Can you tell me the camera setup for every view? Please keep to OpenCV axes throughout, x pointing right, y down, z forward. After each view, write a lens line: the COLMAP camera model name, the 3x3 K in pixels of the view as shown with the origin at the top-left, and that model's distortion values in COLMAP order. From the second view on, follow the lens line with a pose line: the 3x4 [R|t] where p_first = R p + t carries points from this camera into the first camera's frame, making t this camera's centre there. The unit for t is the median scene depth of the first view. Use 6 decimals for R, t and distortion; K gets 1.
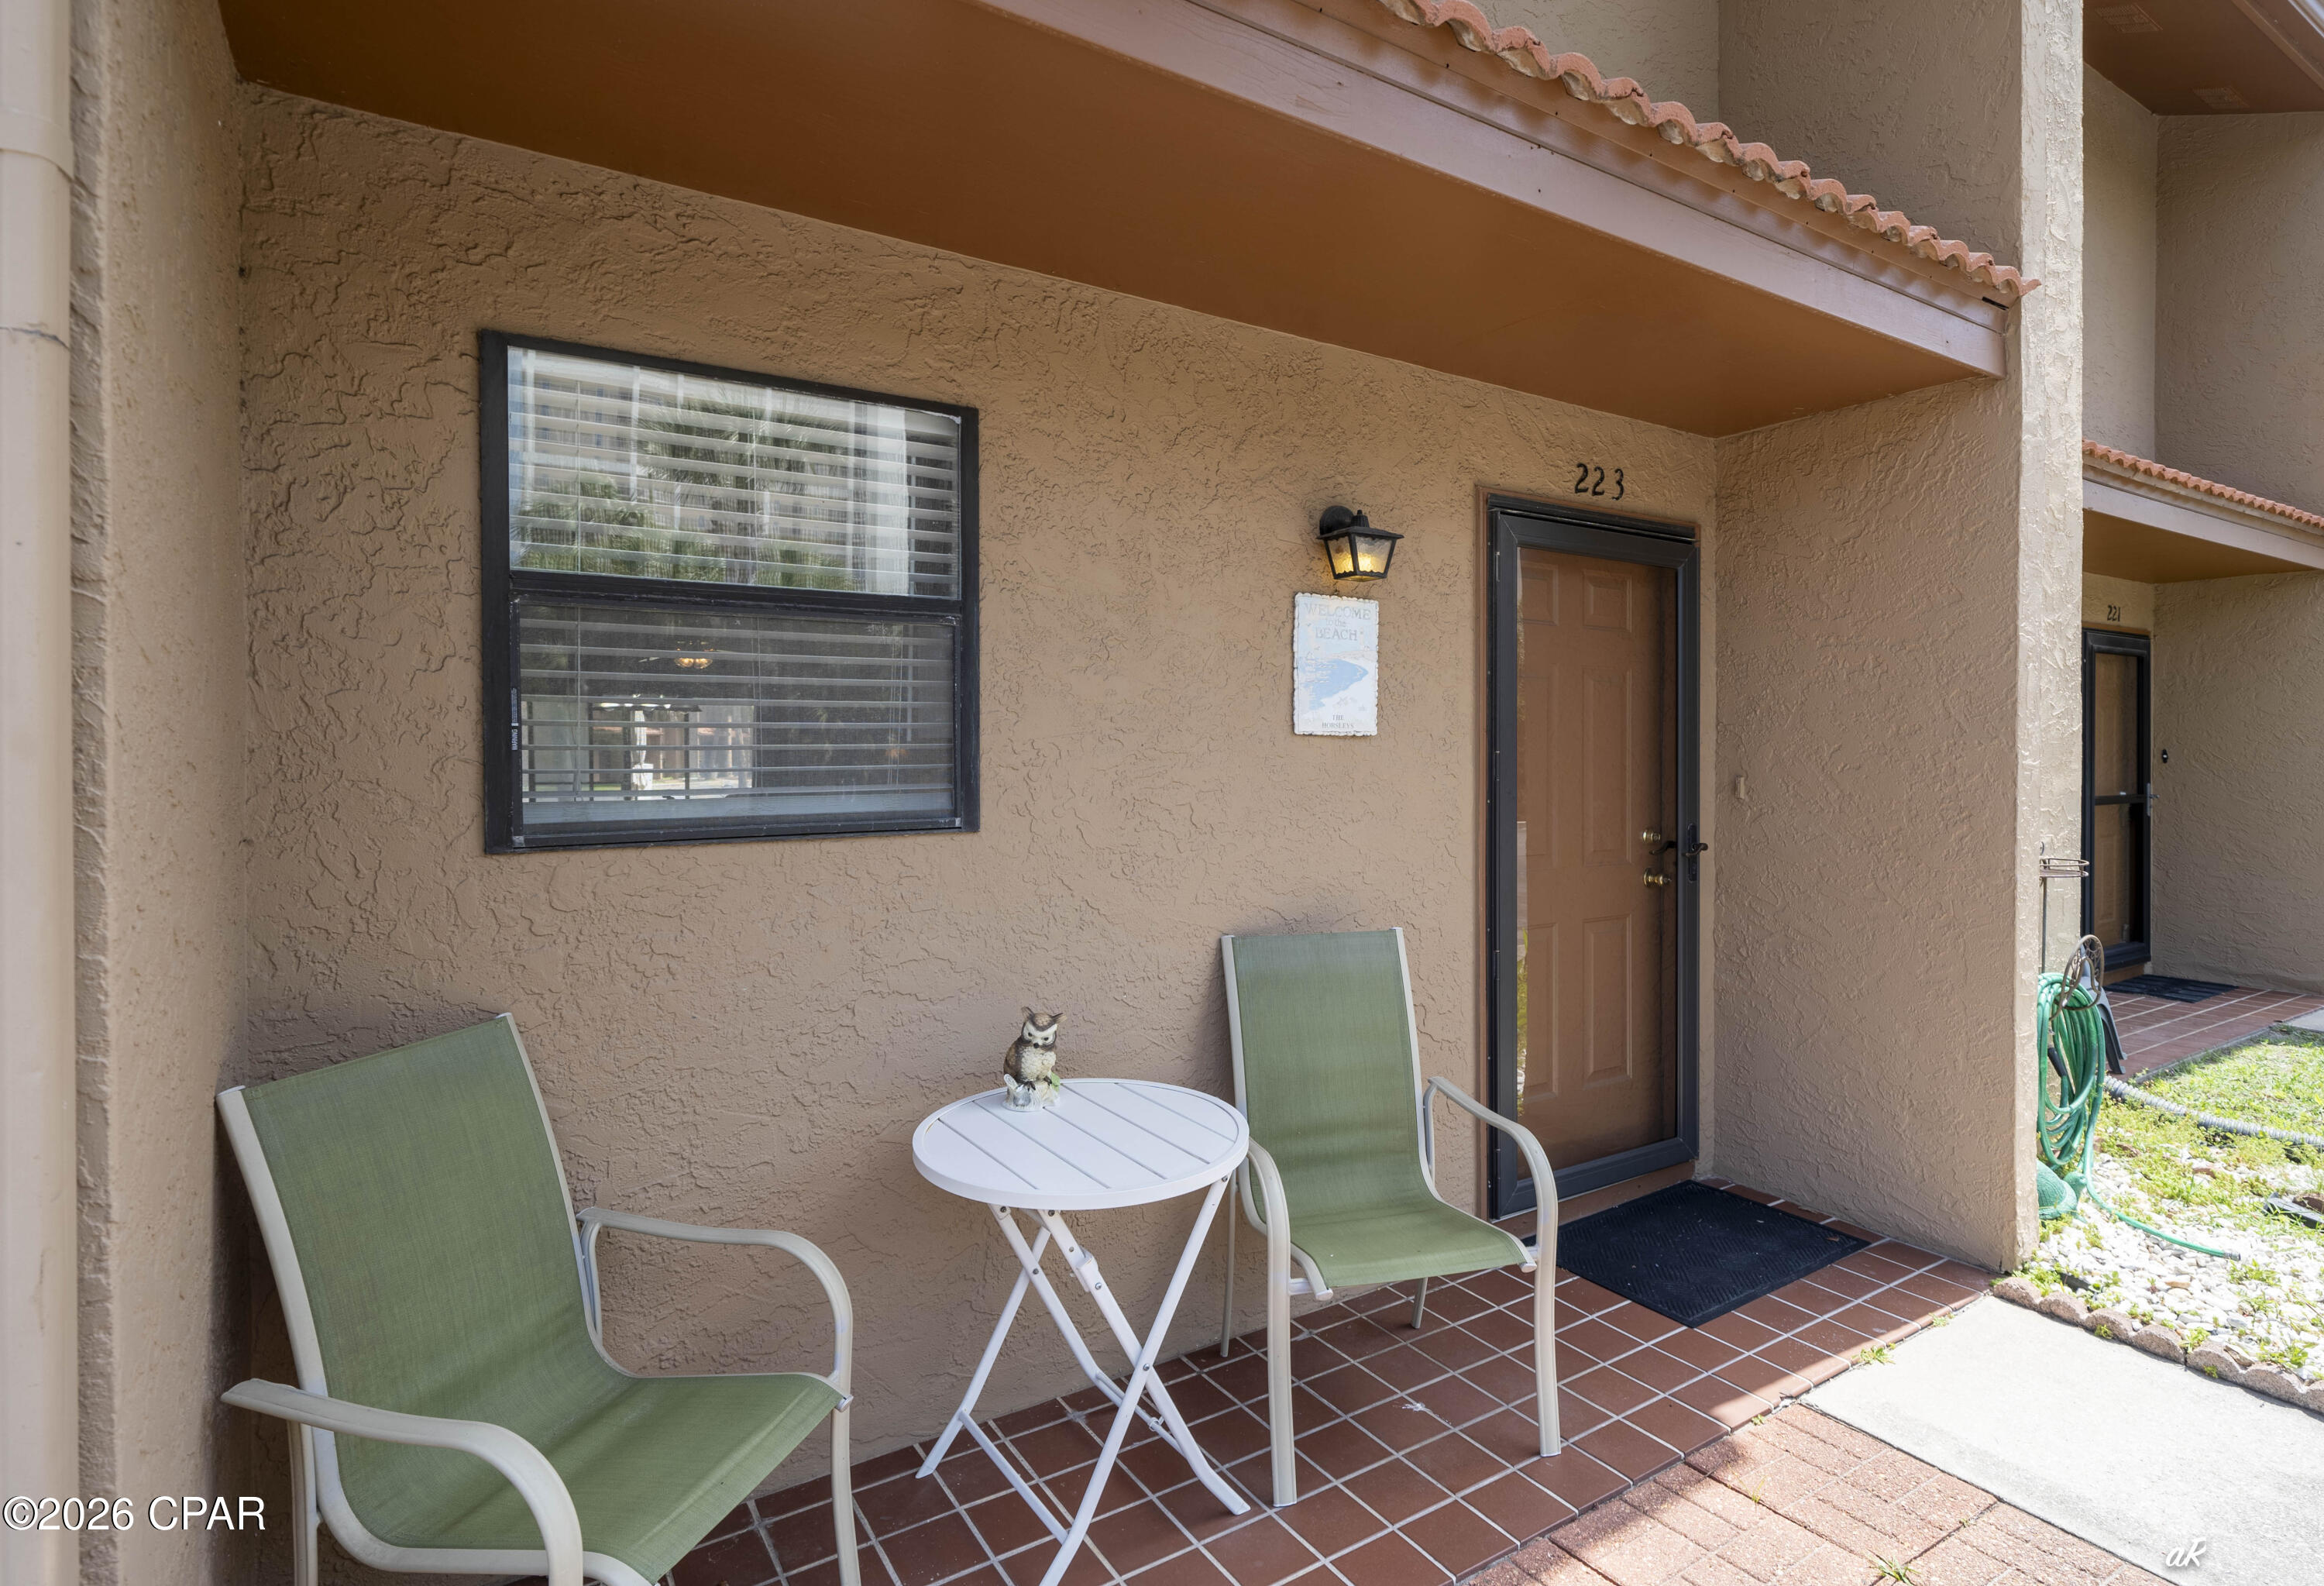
lens RADIAL K [[1164.9, 0, 1162.0], [0, 1164.9, 793.0], [0, 0, 1]] dist [-0.000295, -0.000135]
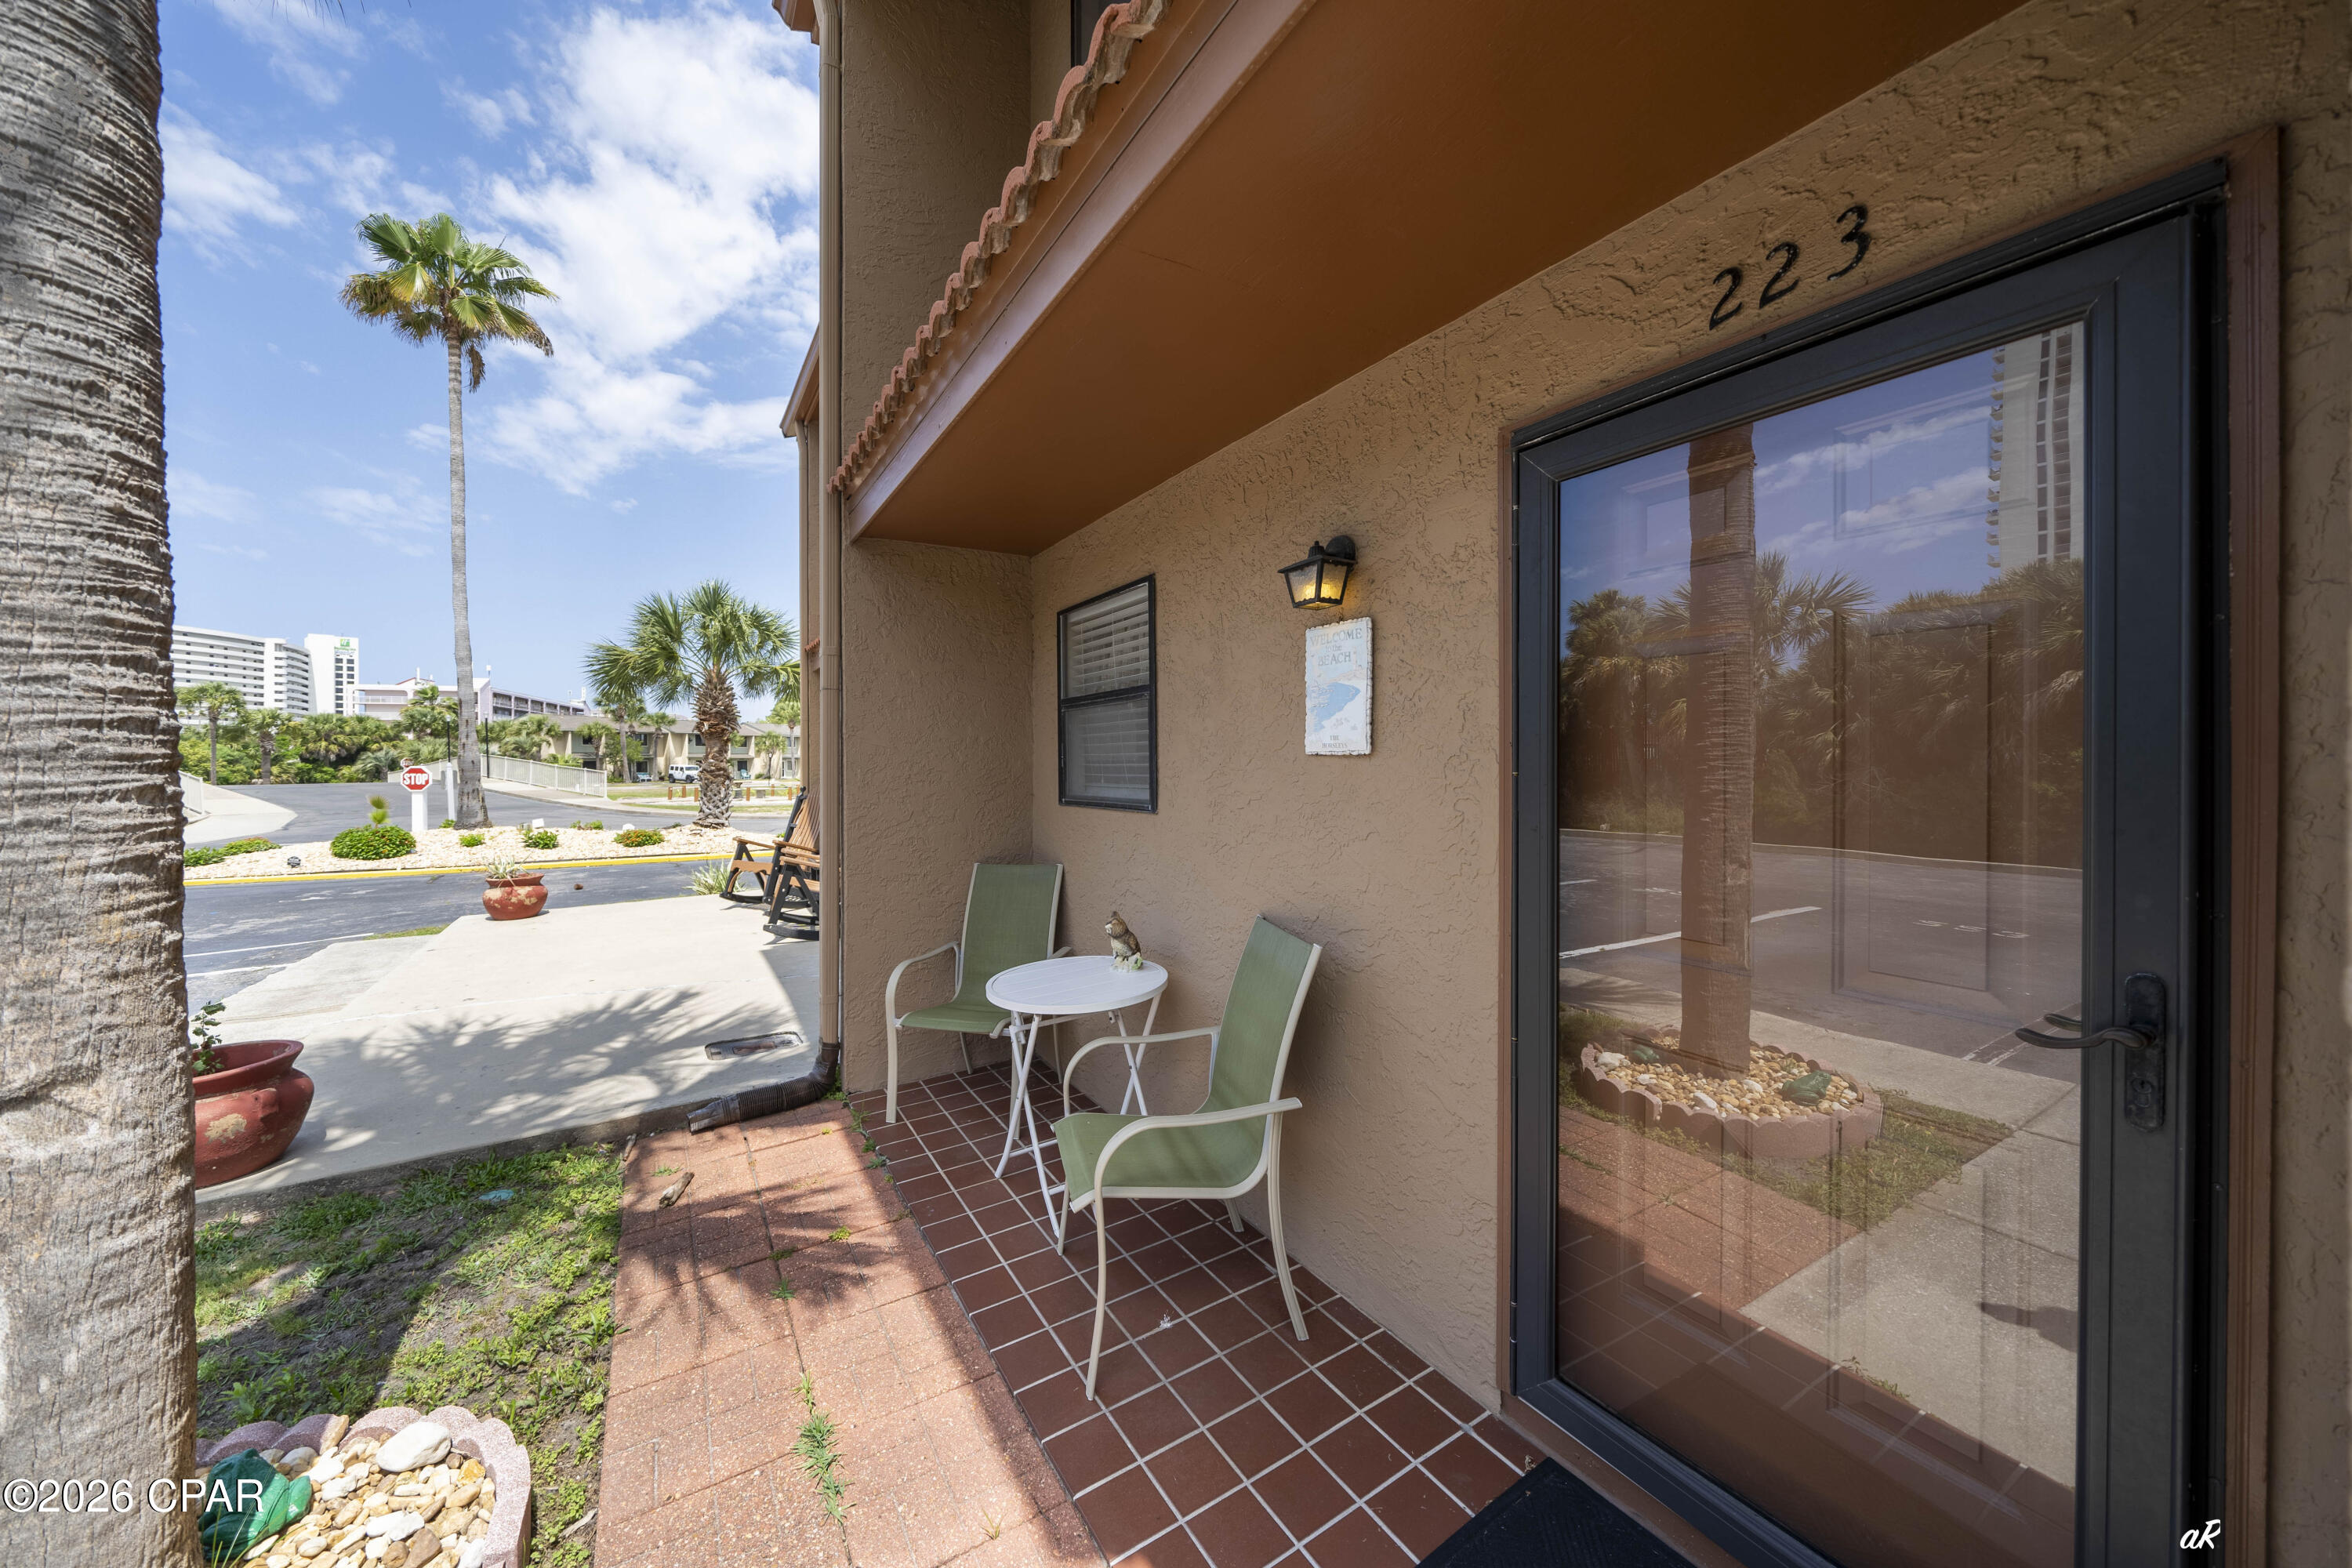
lens RADIAL K [[812.7, 0, 1171.2], [0, 812.7, 781.4], [0, 0, 1]] dist [-0.002154, -0.000387]
pose [[-0.002053, 0.028192, -0.999600, 0.887086], [-0.027220, 0.999231, 0.028237, -0.042198], [0.999627, 0.027267, -0.001284, 0.853440]]
